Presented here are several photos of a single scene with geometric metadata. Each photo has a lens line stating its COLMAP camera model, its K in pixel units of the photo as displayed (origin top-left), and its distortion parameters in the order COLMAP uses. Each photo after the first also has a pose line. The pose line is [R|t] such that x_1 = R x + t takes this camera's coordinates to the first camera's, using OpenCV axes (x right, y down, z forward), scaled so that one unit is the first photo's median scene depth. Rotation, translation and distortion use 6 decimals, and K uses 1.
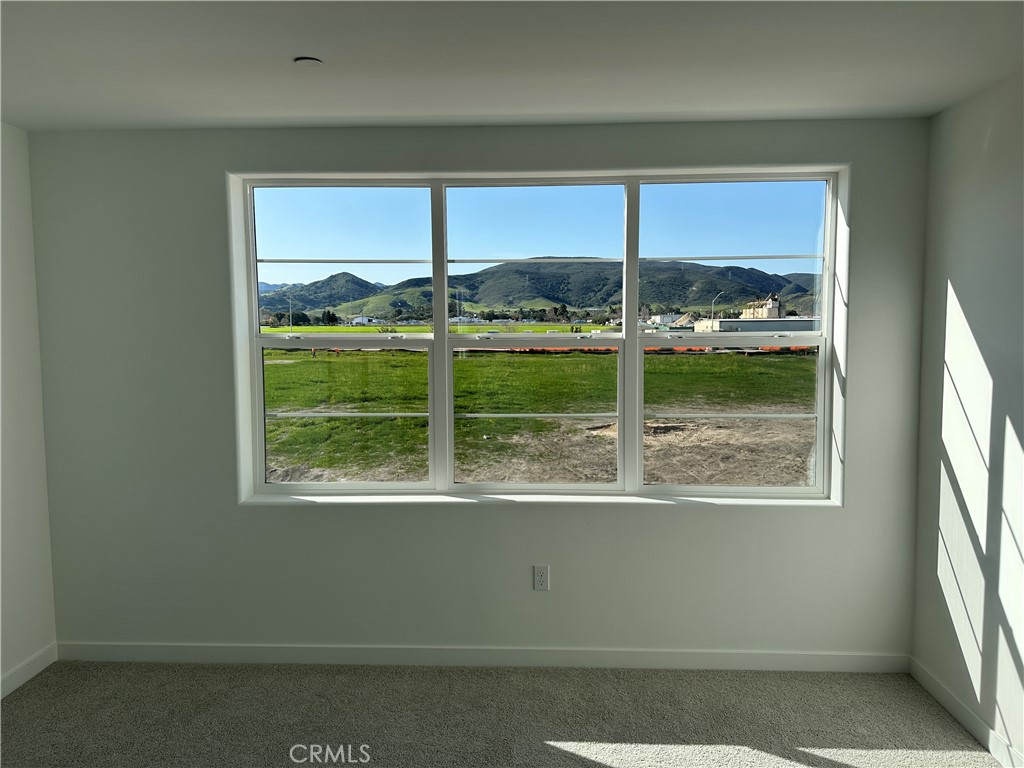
lens RADIAL K [[719.3, 0, 512.0], [0, 719.3, 384.0], [0, 0, 1]] dist [0.100420, -0.101242]
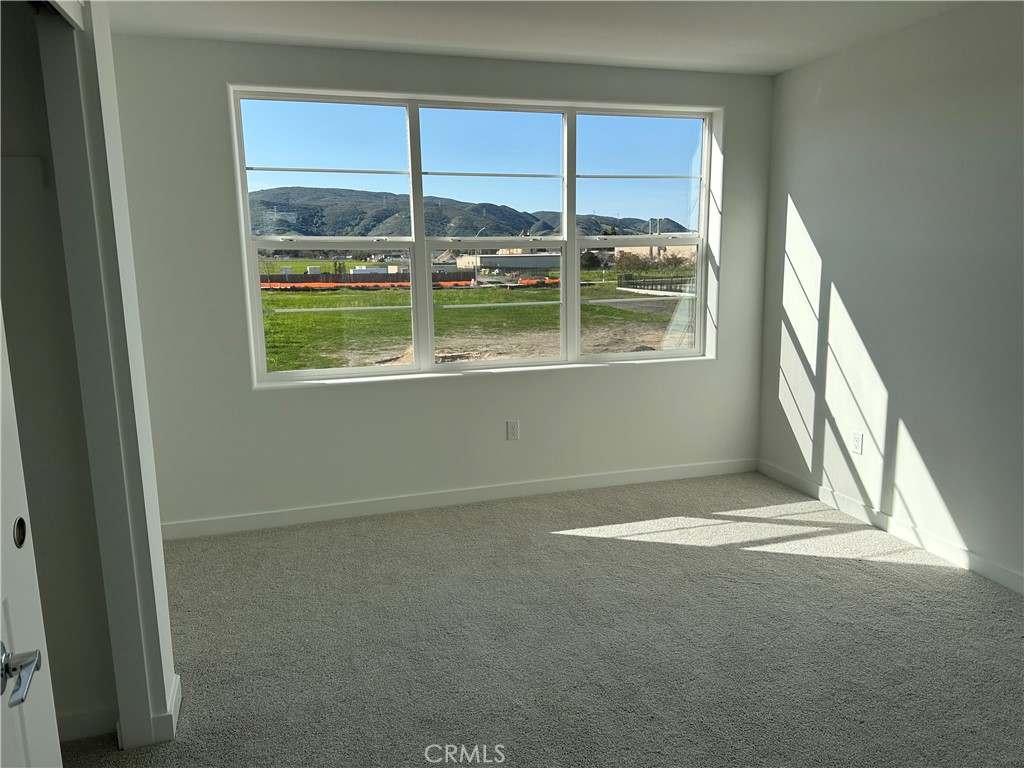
lens RADIAL K [[719.3, 0, 512.0], [0, 719.3, 384.0], [0, 0, 1]] dist [0.100420, -0.101242]
pose [[0.947553, -0.064584, 0.313005, -0.353440], [0.037351, 0.995036, 0.092239, 0.069380], [-0.317409, -0.075710, 0.945262, -0.193811]]
